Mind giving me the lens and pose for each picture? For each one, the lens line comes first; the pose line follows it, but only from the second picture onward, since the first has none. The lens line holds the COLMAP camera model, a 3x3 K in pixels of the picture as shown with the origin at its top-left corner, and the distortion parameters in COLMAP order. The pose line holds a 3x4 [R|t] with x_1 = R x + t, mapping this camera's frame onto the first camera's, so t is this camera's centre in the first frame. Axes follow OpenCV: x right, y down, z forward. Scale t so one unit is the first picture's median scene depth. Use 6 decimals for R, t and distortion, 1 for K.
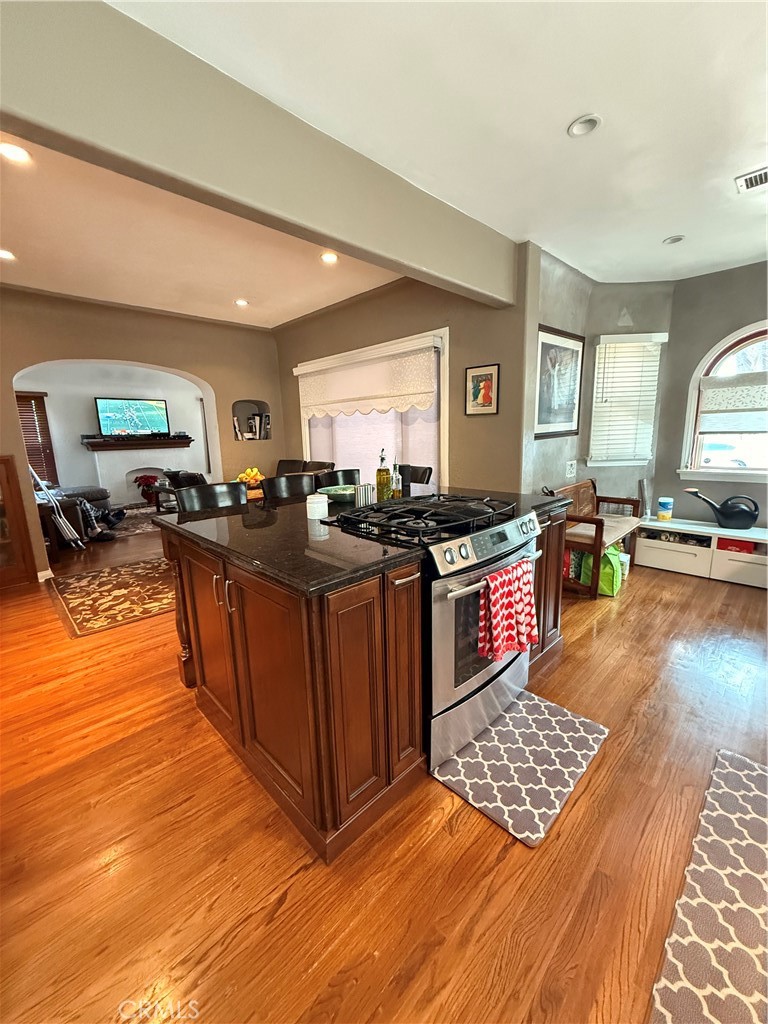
lens RADIAL K [[410.7, 0, 384.5], [0, 410.7, 510.4], [0, 0, 1]] dist [0.000158, 0.000177]
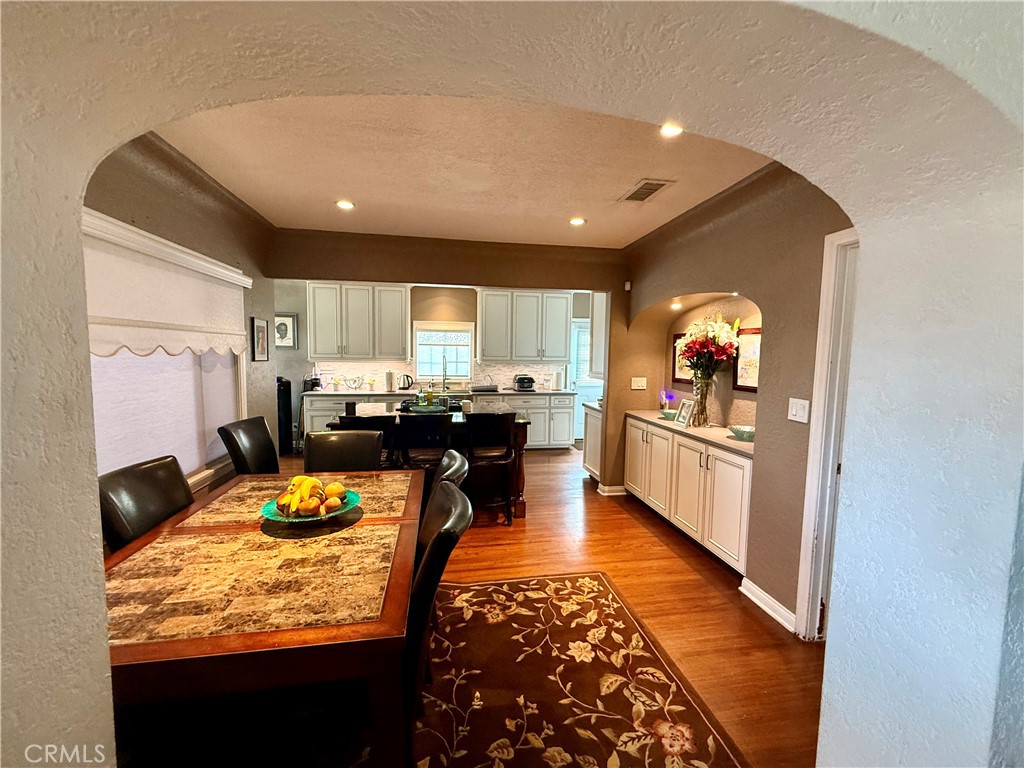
lens RADIAL K [[410.7, 0, 513.2], [0, 410.7, 385.2], [0, 0, 1]] dist [0.000158, 0.000177]
pose [[-0.829257, -0.029069, 0.558111, -0.939678], [0.113051, 0.969276, 0.218458, -0.334694], [-0.547314, 0.244253, -0.800492, 1.525492]]
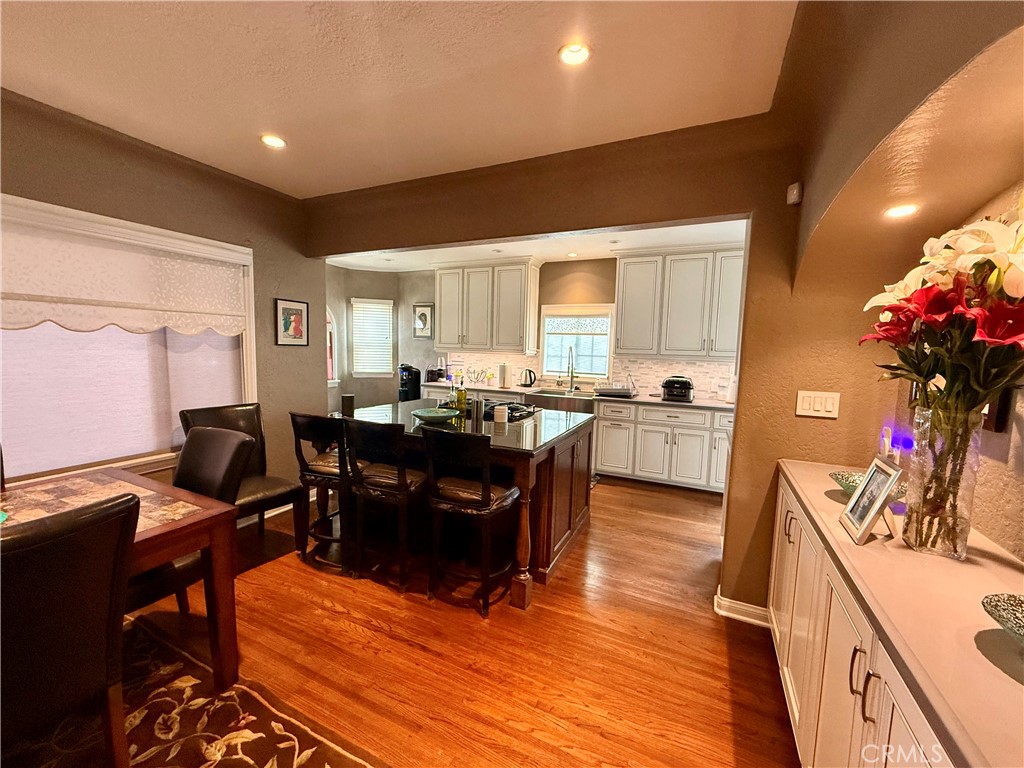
lens RADIAL K [[410.7, 0, 512.0], [0, 410.7, 387.4], [0, 0, 1]] dist [0.000158, 0.000177]
pose [[-0.350597, -0.077590, 0.933307, -0.946331], [0.159964, 0.976956, 0.141310, -0.187119], [-0.922764, 0.198839, -0.330106, 0.849127]]
